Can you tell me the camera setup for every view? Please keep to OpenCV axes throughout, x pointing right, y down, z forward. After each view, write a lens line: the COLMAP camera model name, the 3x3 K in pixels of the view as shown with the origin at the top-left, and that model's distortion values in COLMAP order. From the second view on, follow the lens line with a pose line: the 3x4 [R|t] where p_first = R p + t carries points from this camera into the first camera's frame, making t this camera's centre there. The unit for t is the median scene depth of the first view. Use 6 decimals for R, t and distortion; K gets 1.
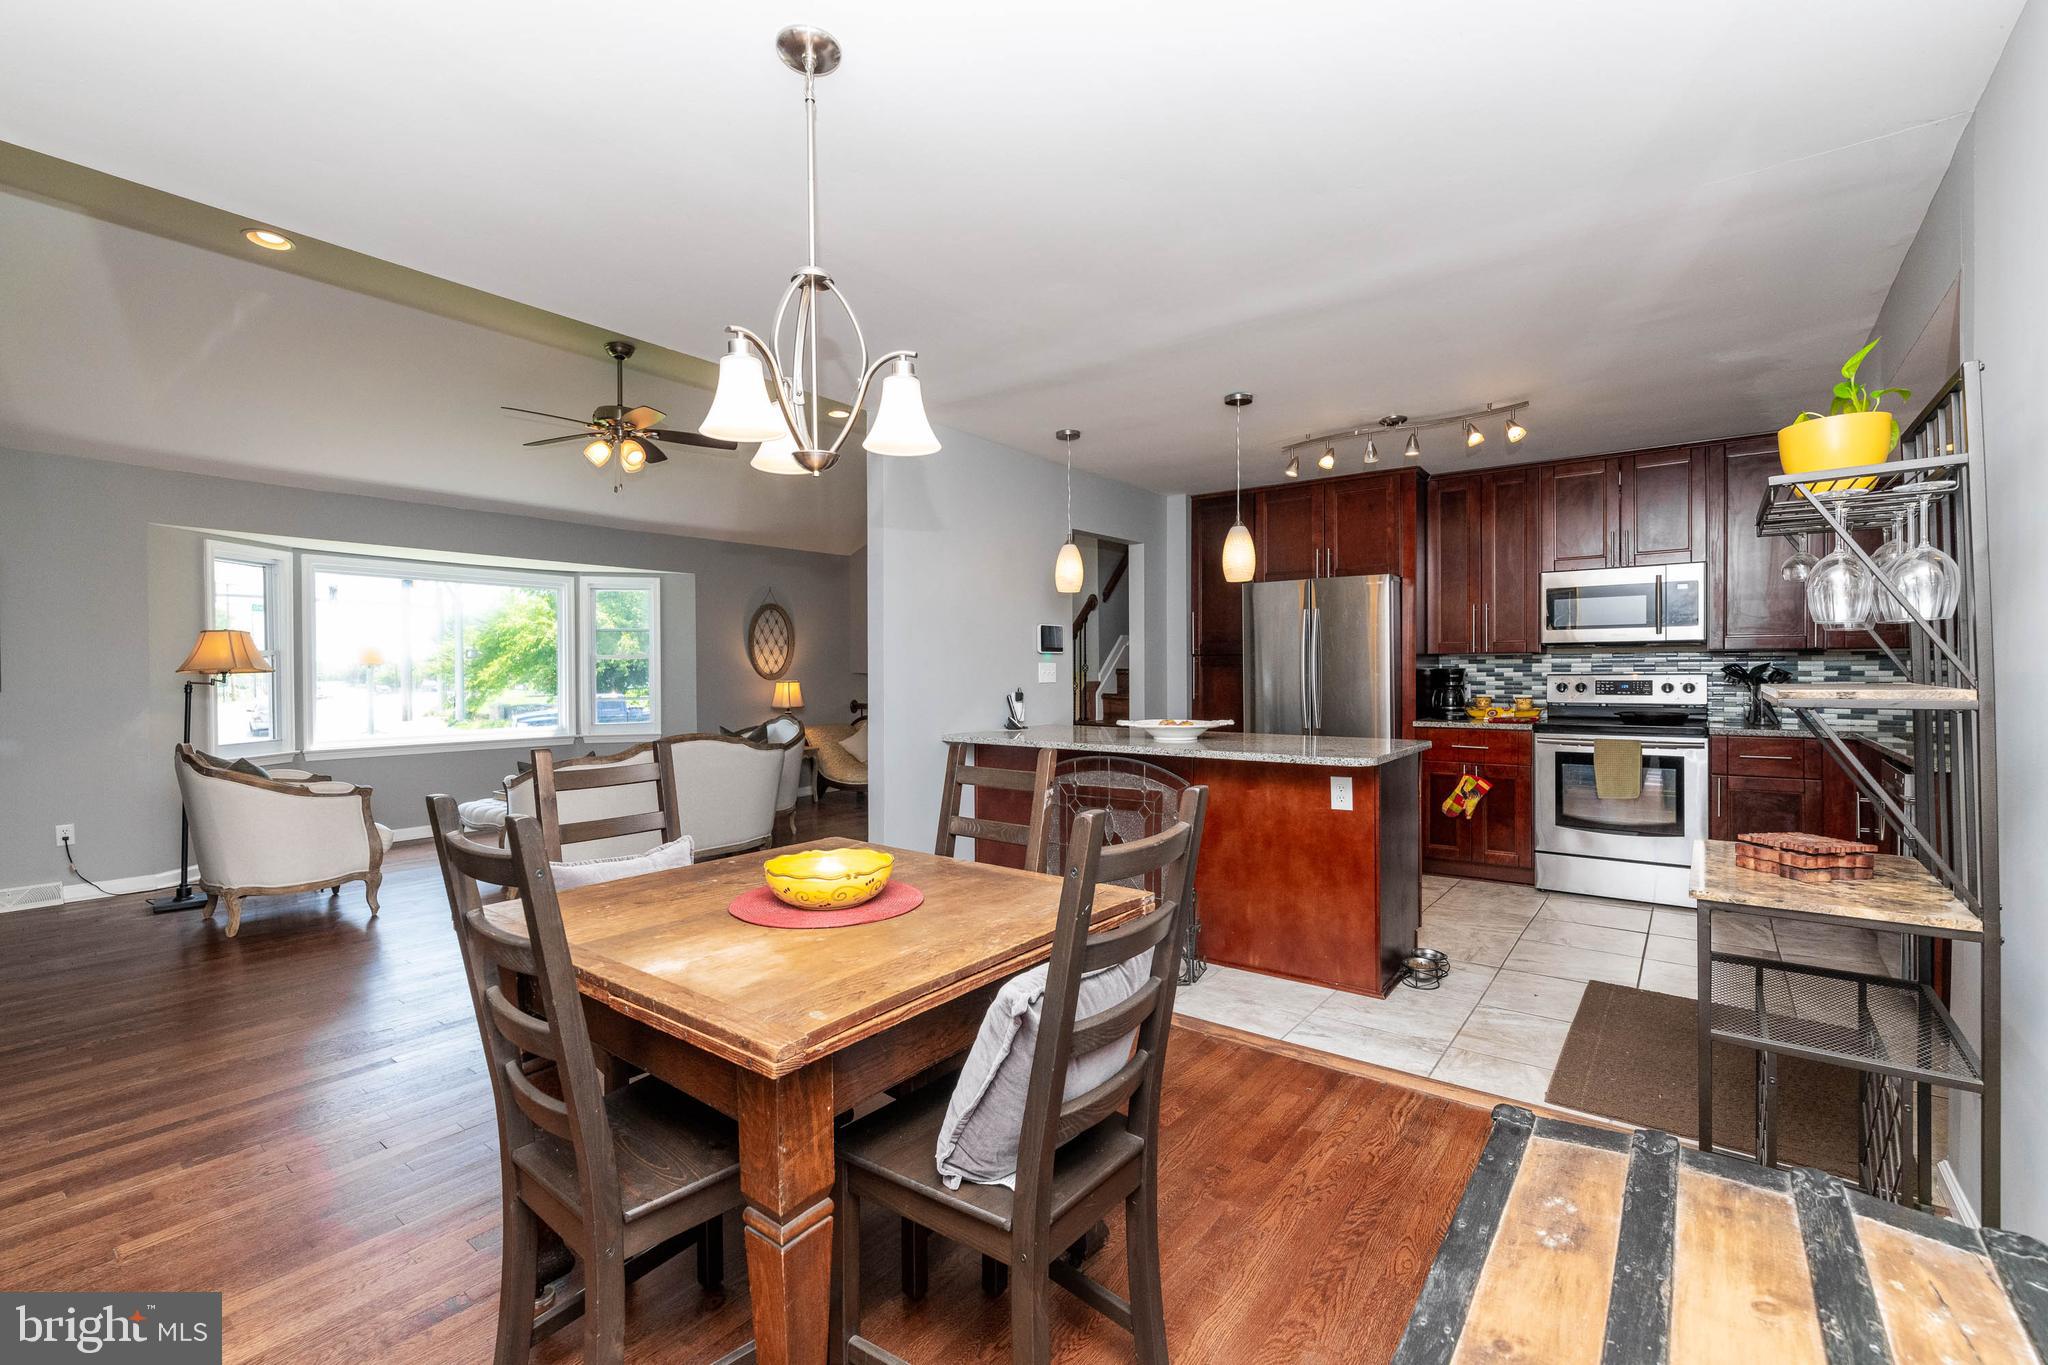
lens RADIAL K [[889.2, 0, 1014.9], [0, 889.2, 677.5], [0, 0, 1]] dist [-0.000136, -0.000038]
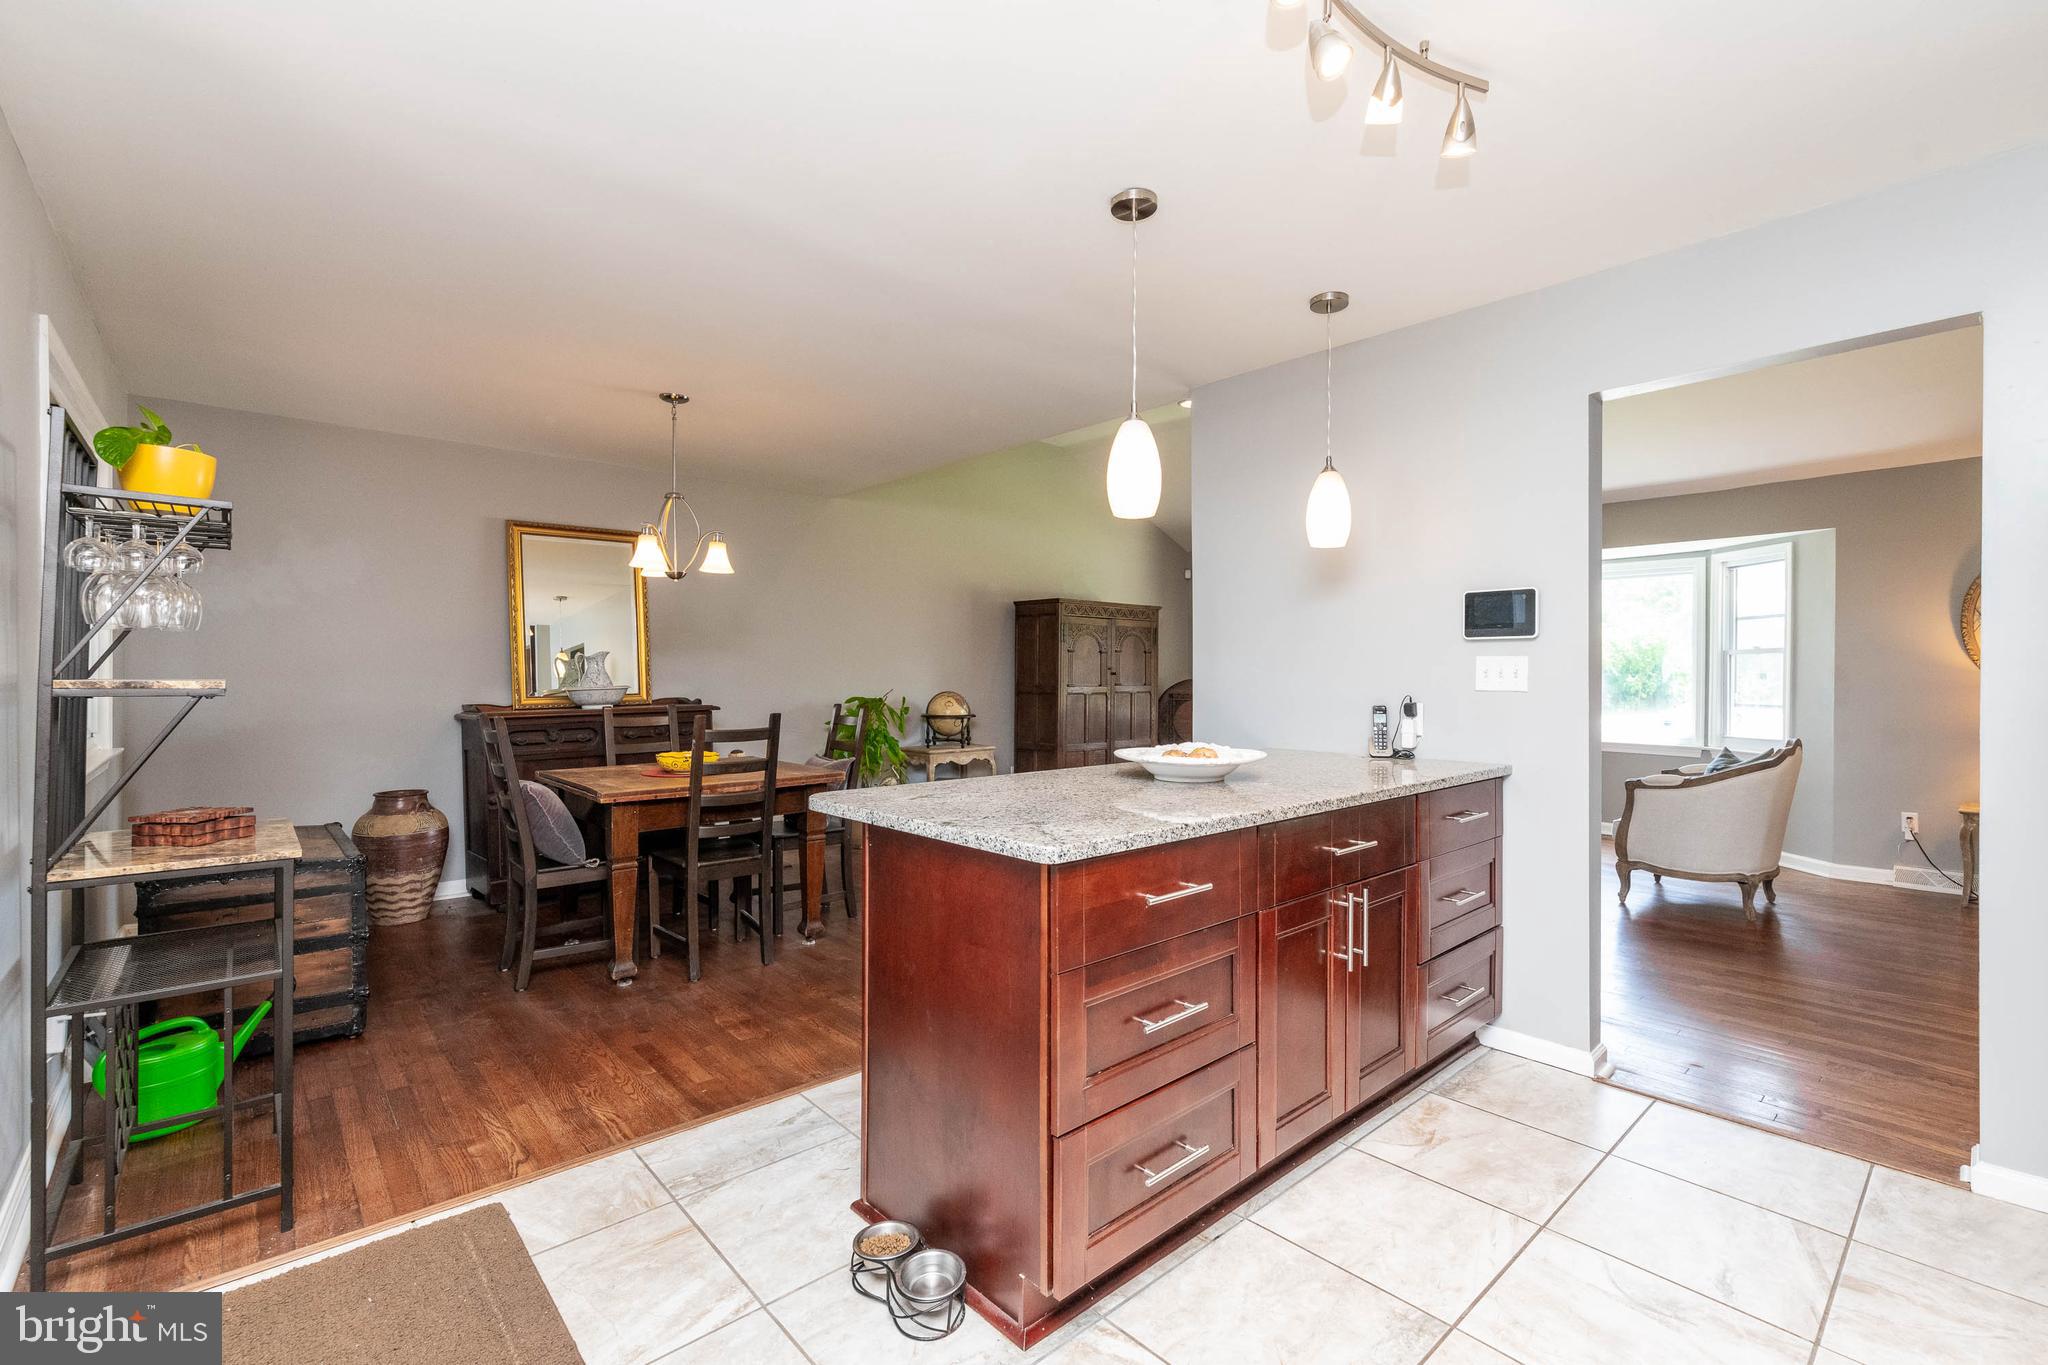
lens RADIAL K [[891.1, 0, 1058.3], [0, 891.1, 675.6], [0, 0, 1]] dist [-0.001496, -0.000403]
pose [[-0.164190, 0.007386, -0.986401, 0.687126], [-0.007056, 0.999938, 0.008662, -0.006911], [0.986404, 0.008382, -0.164127, 0.856046]]
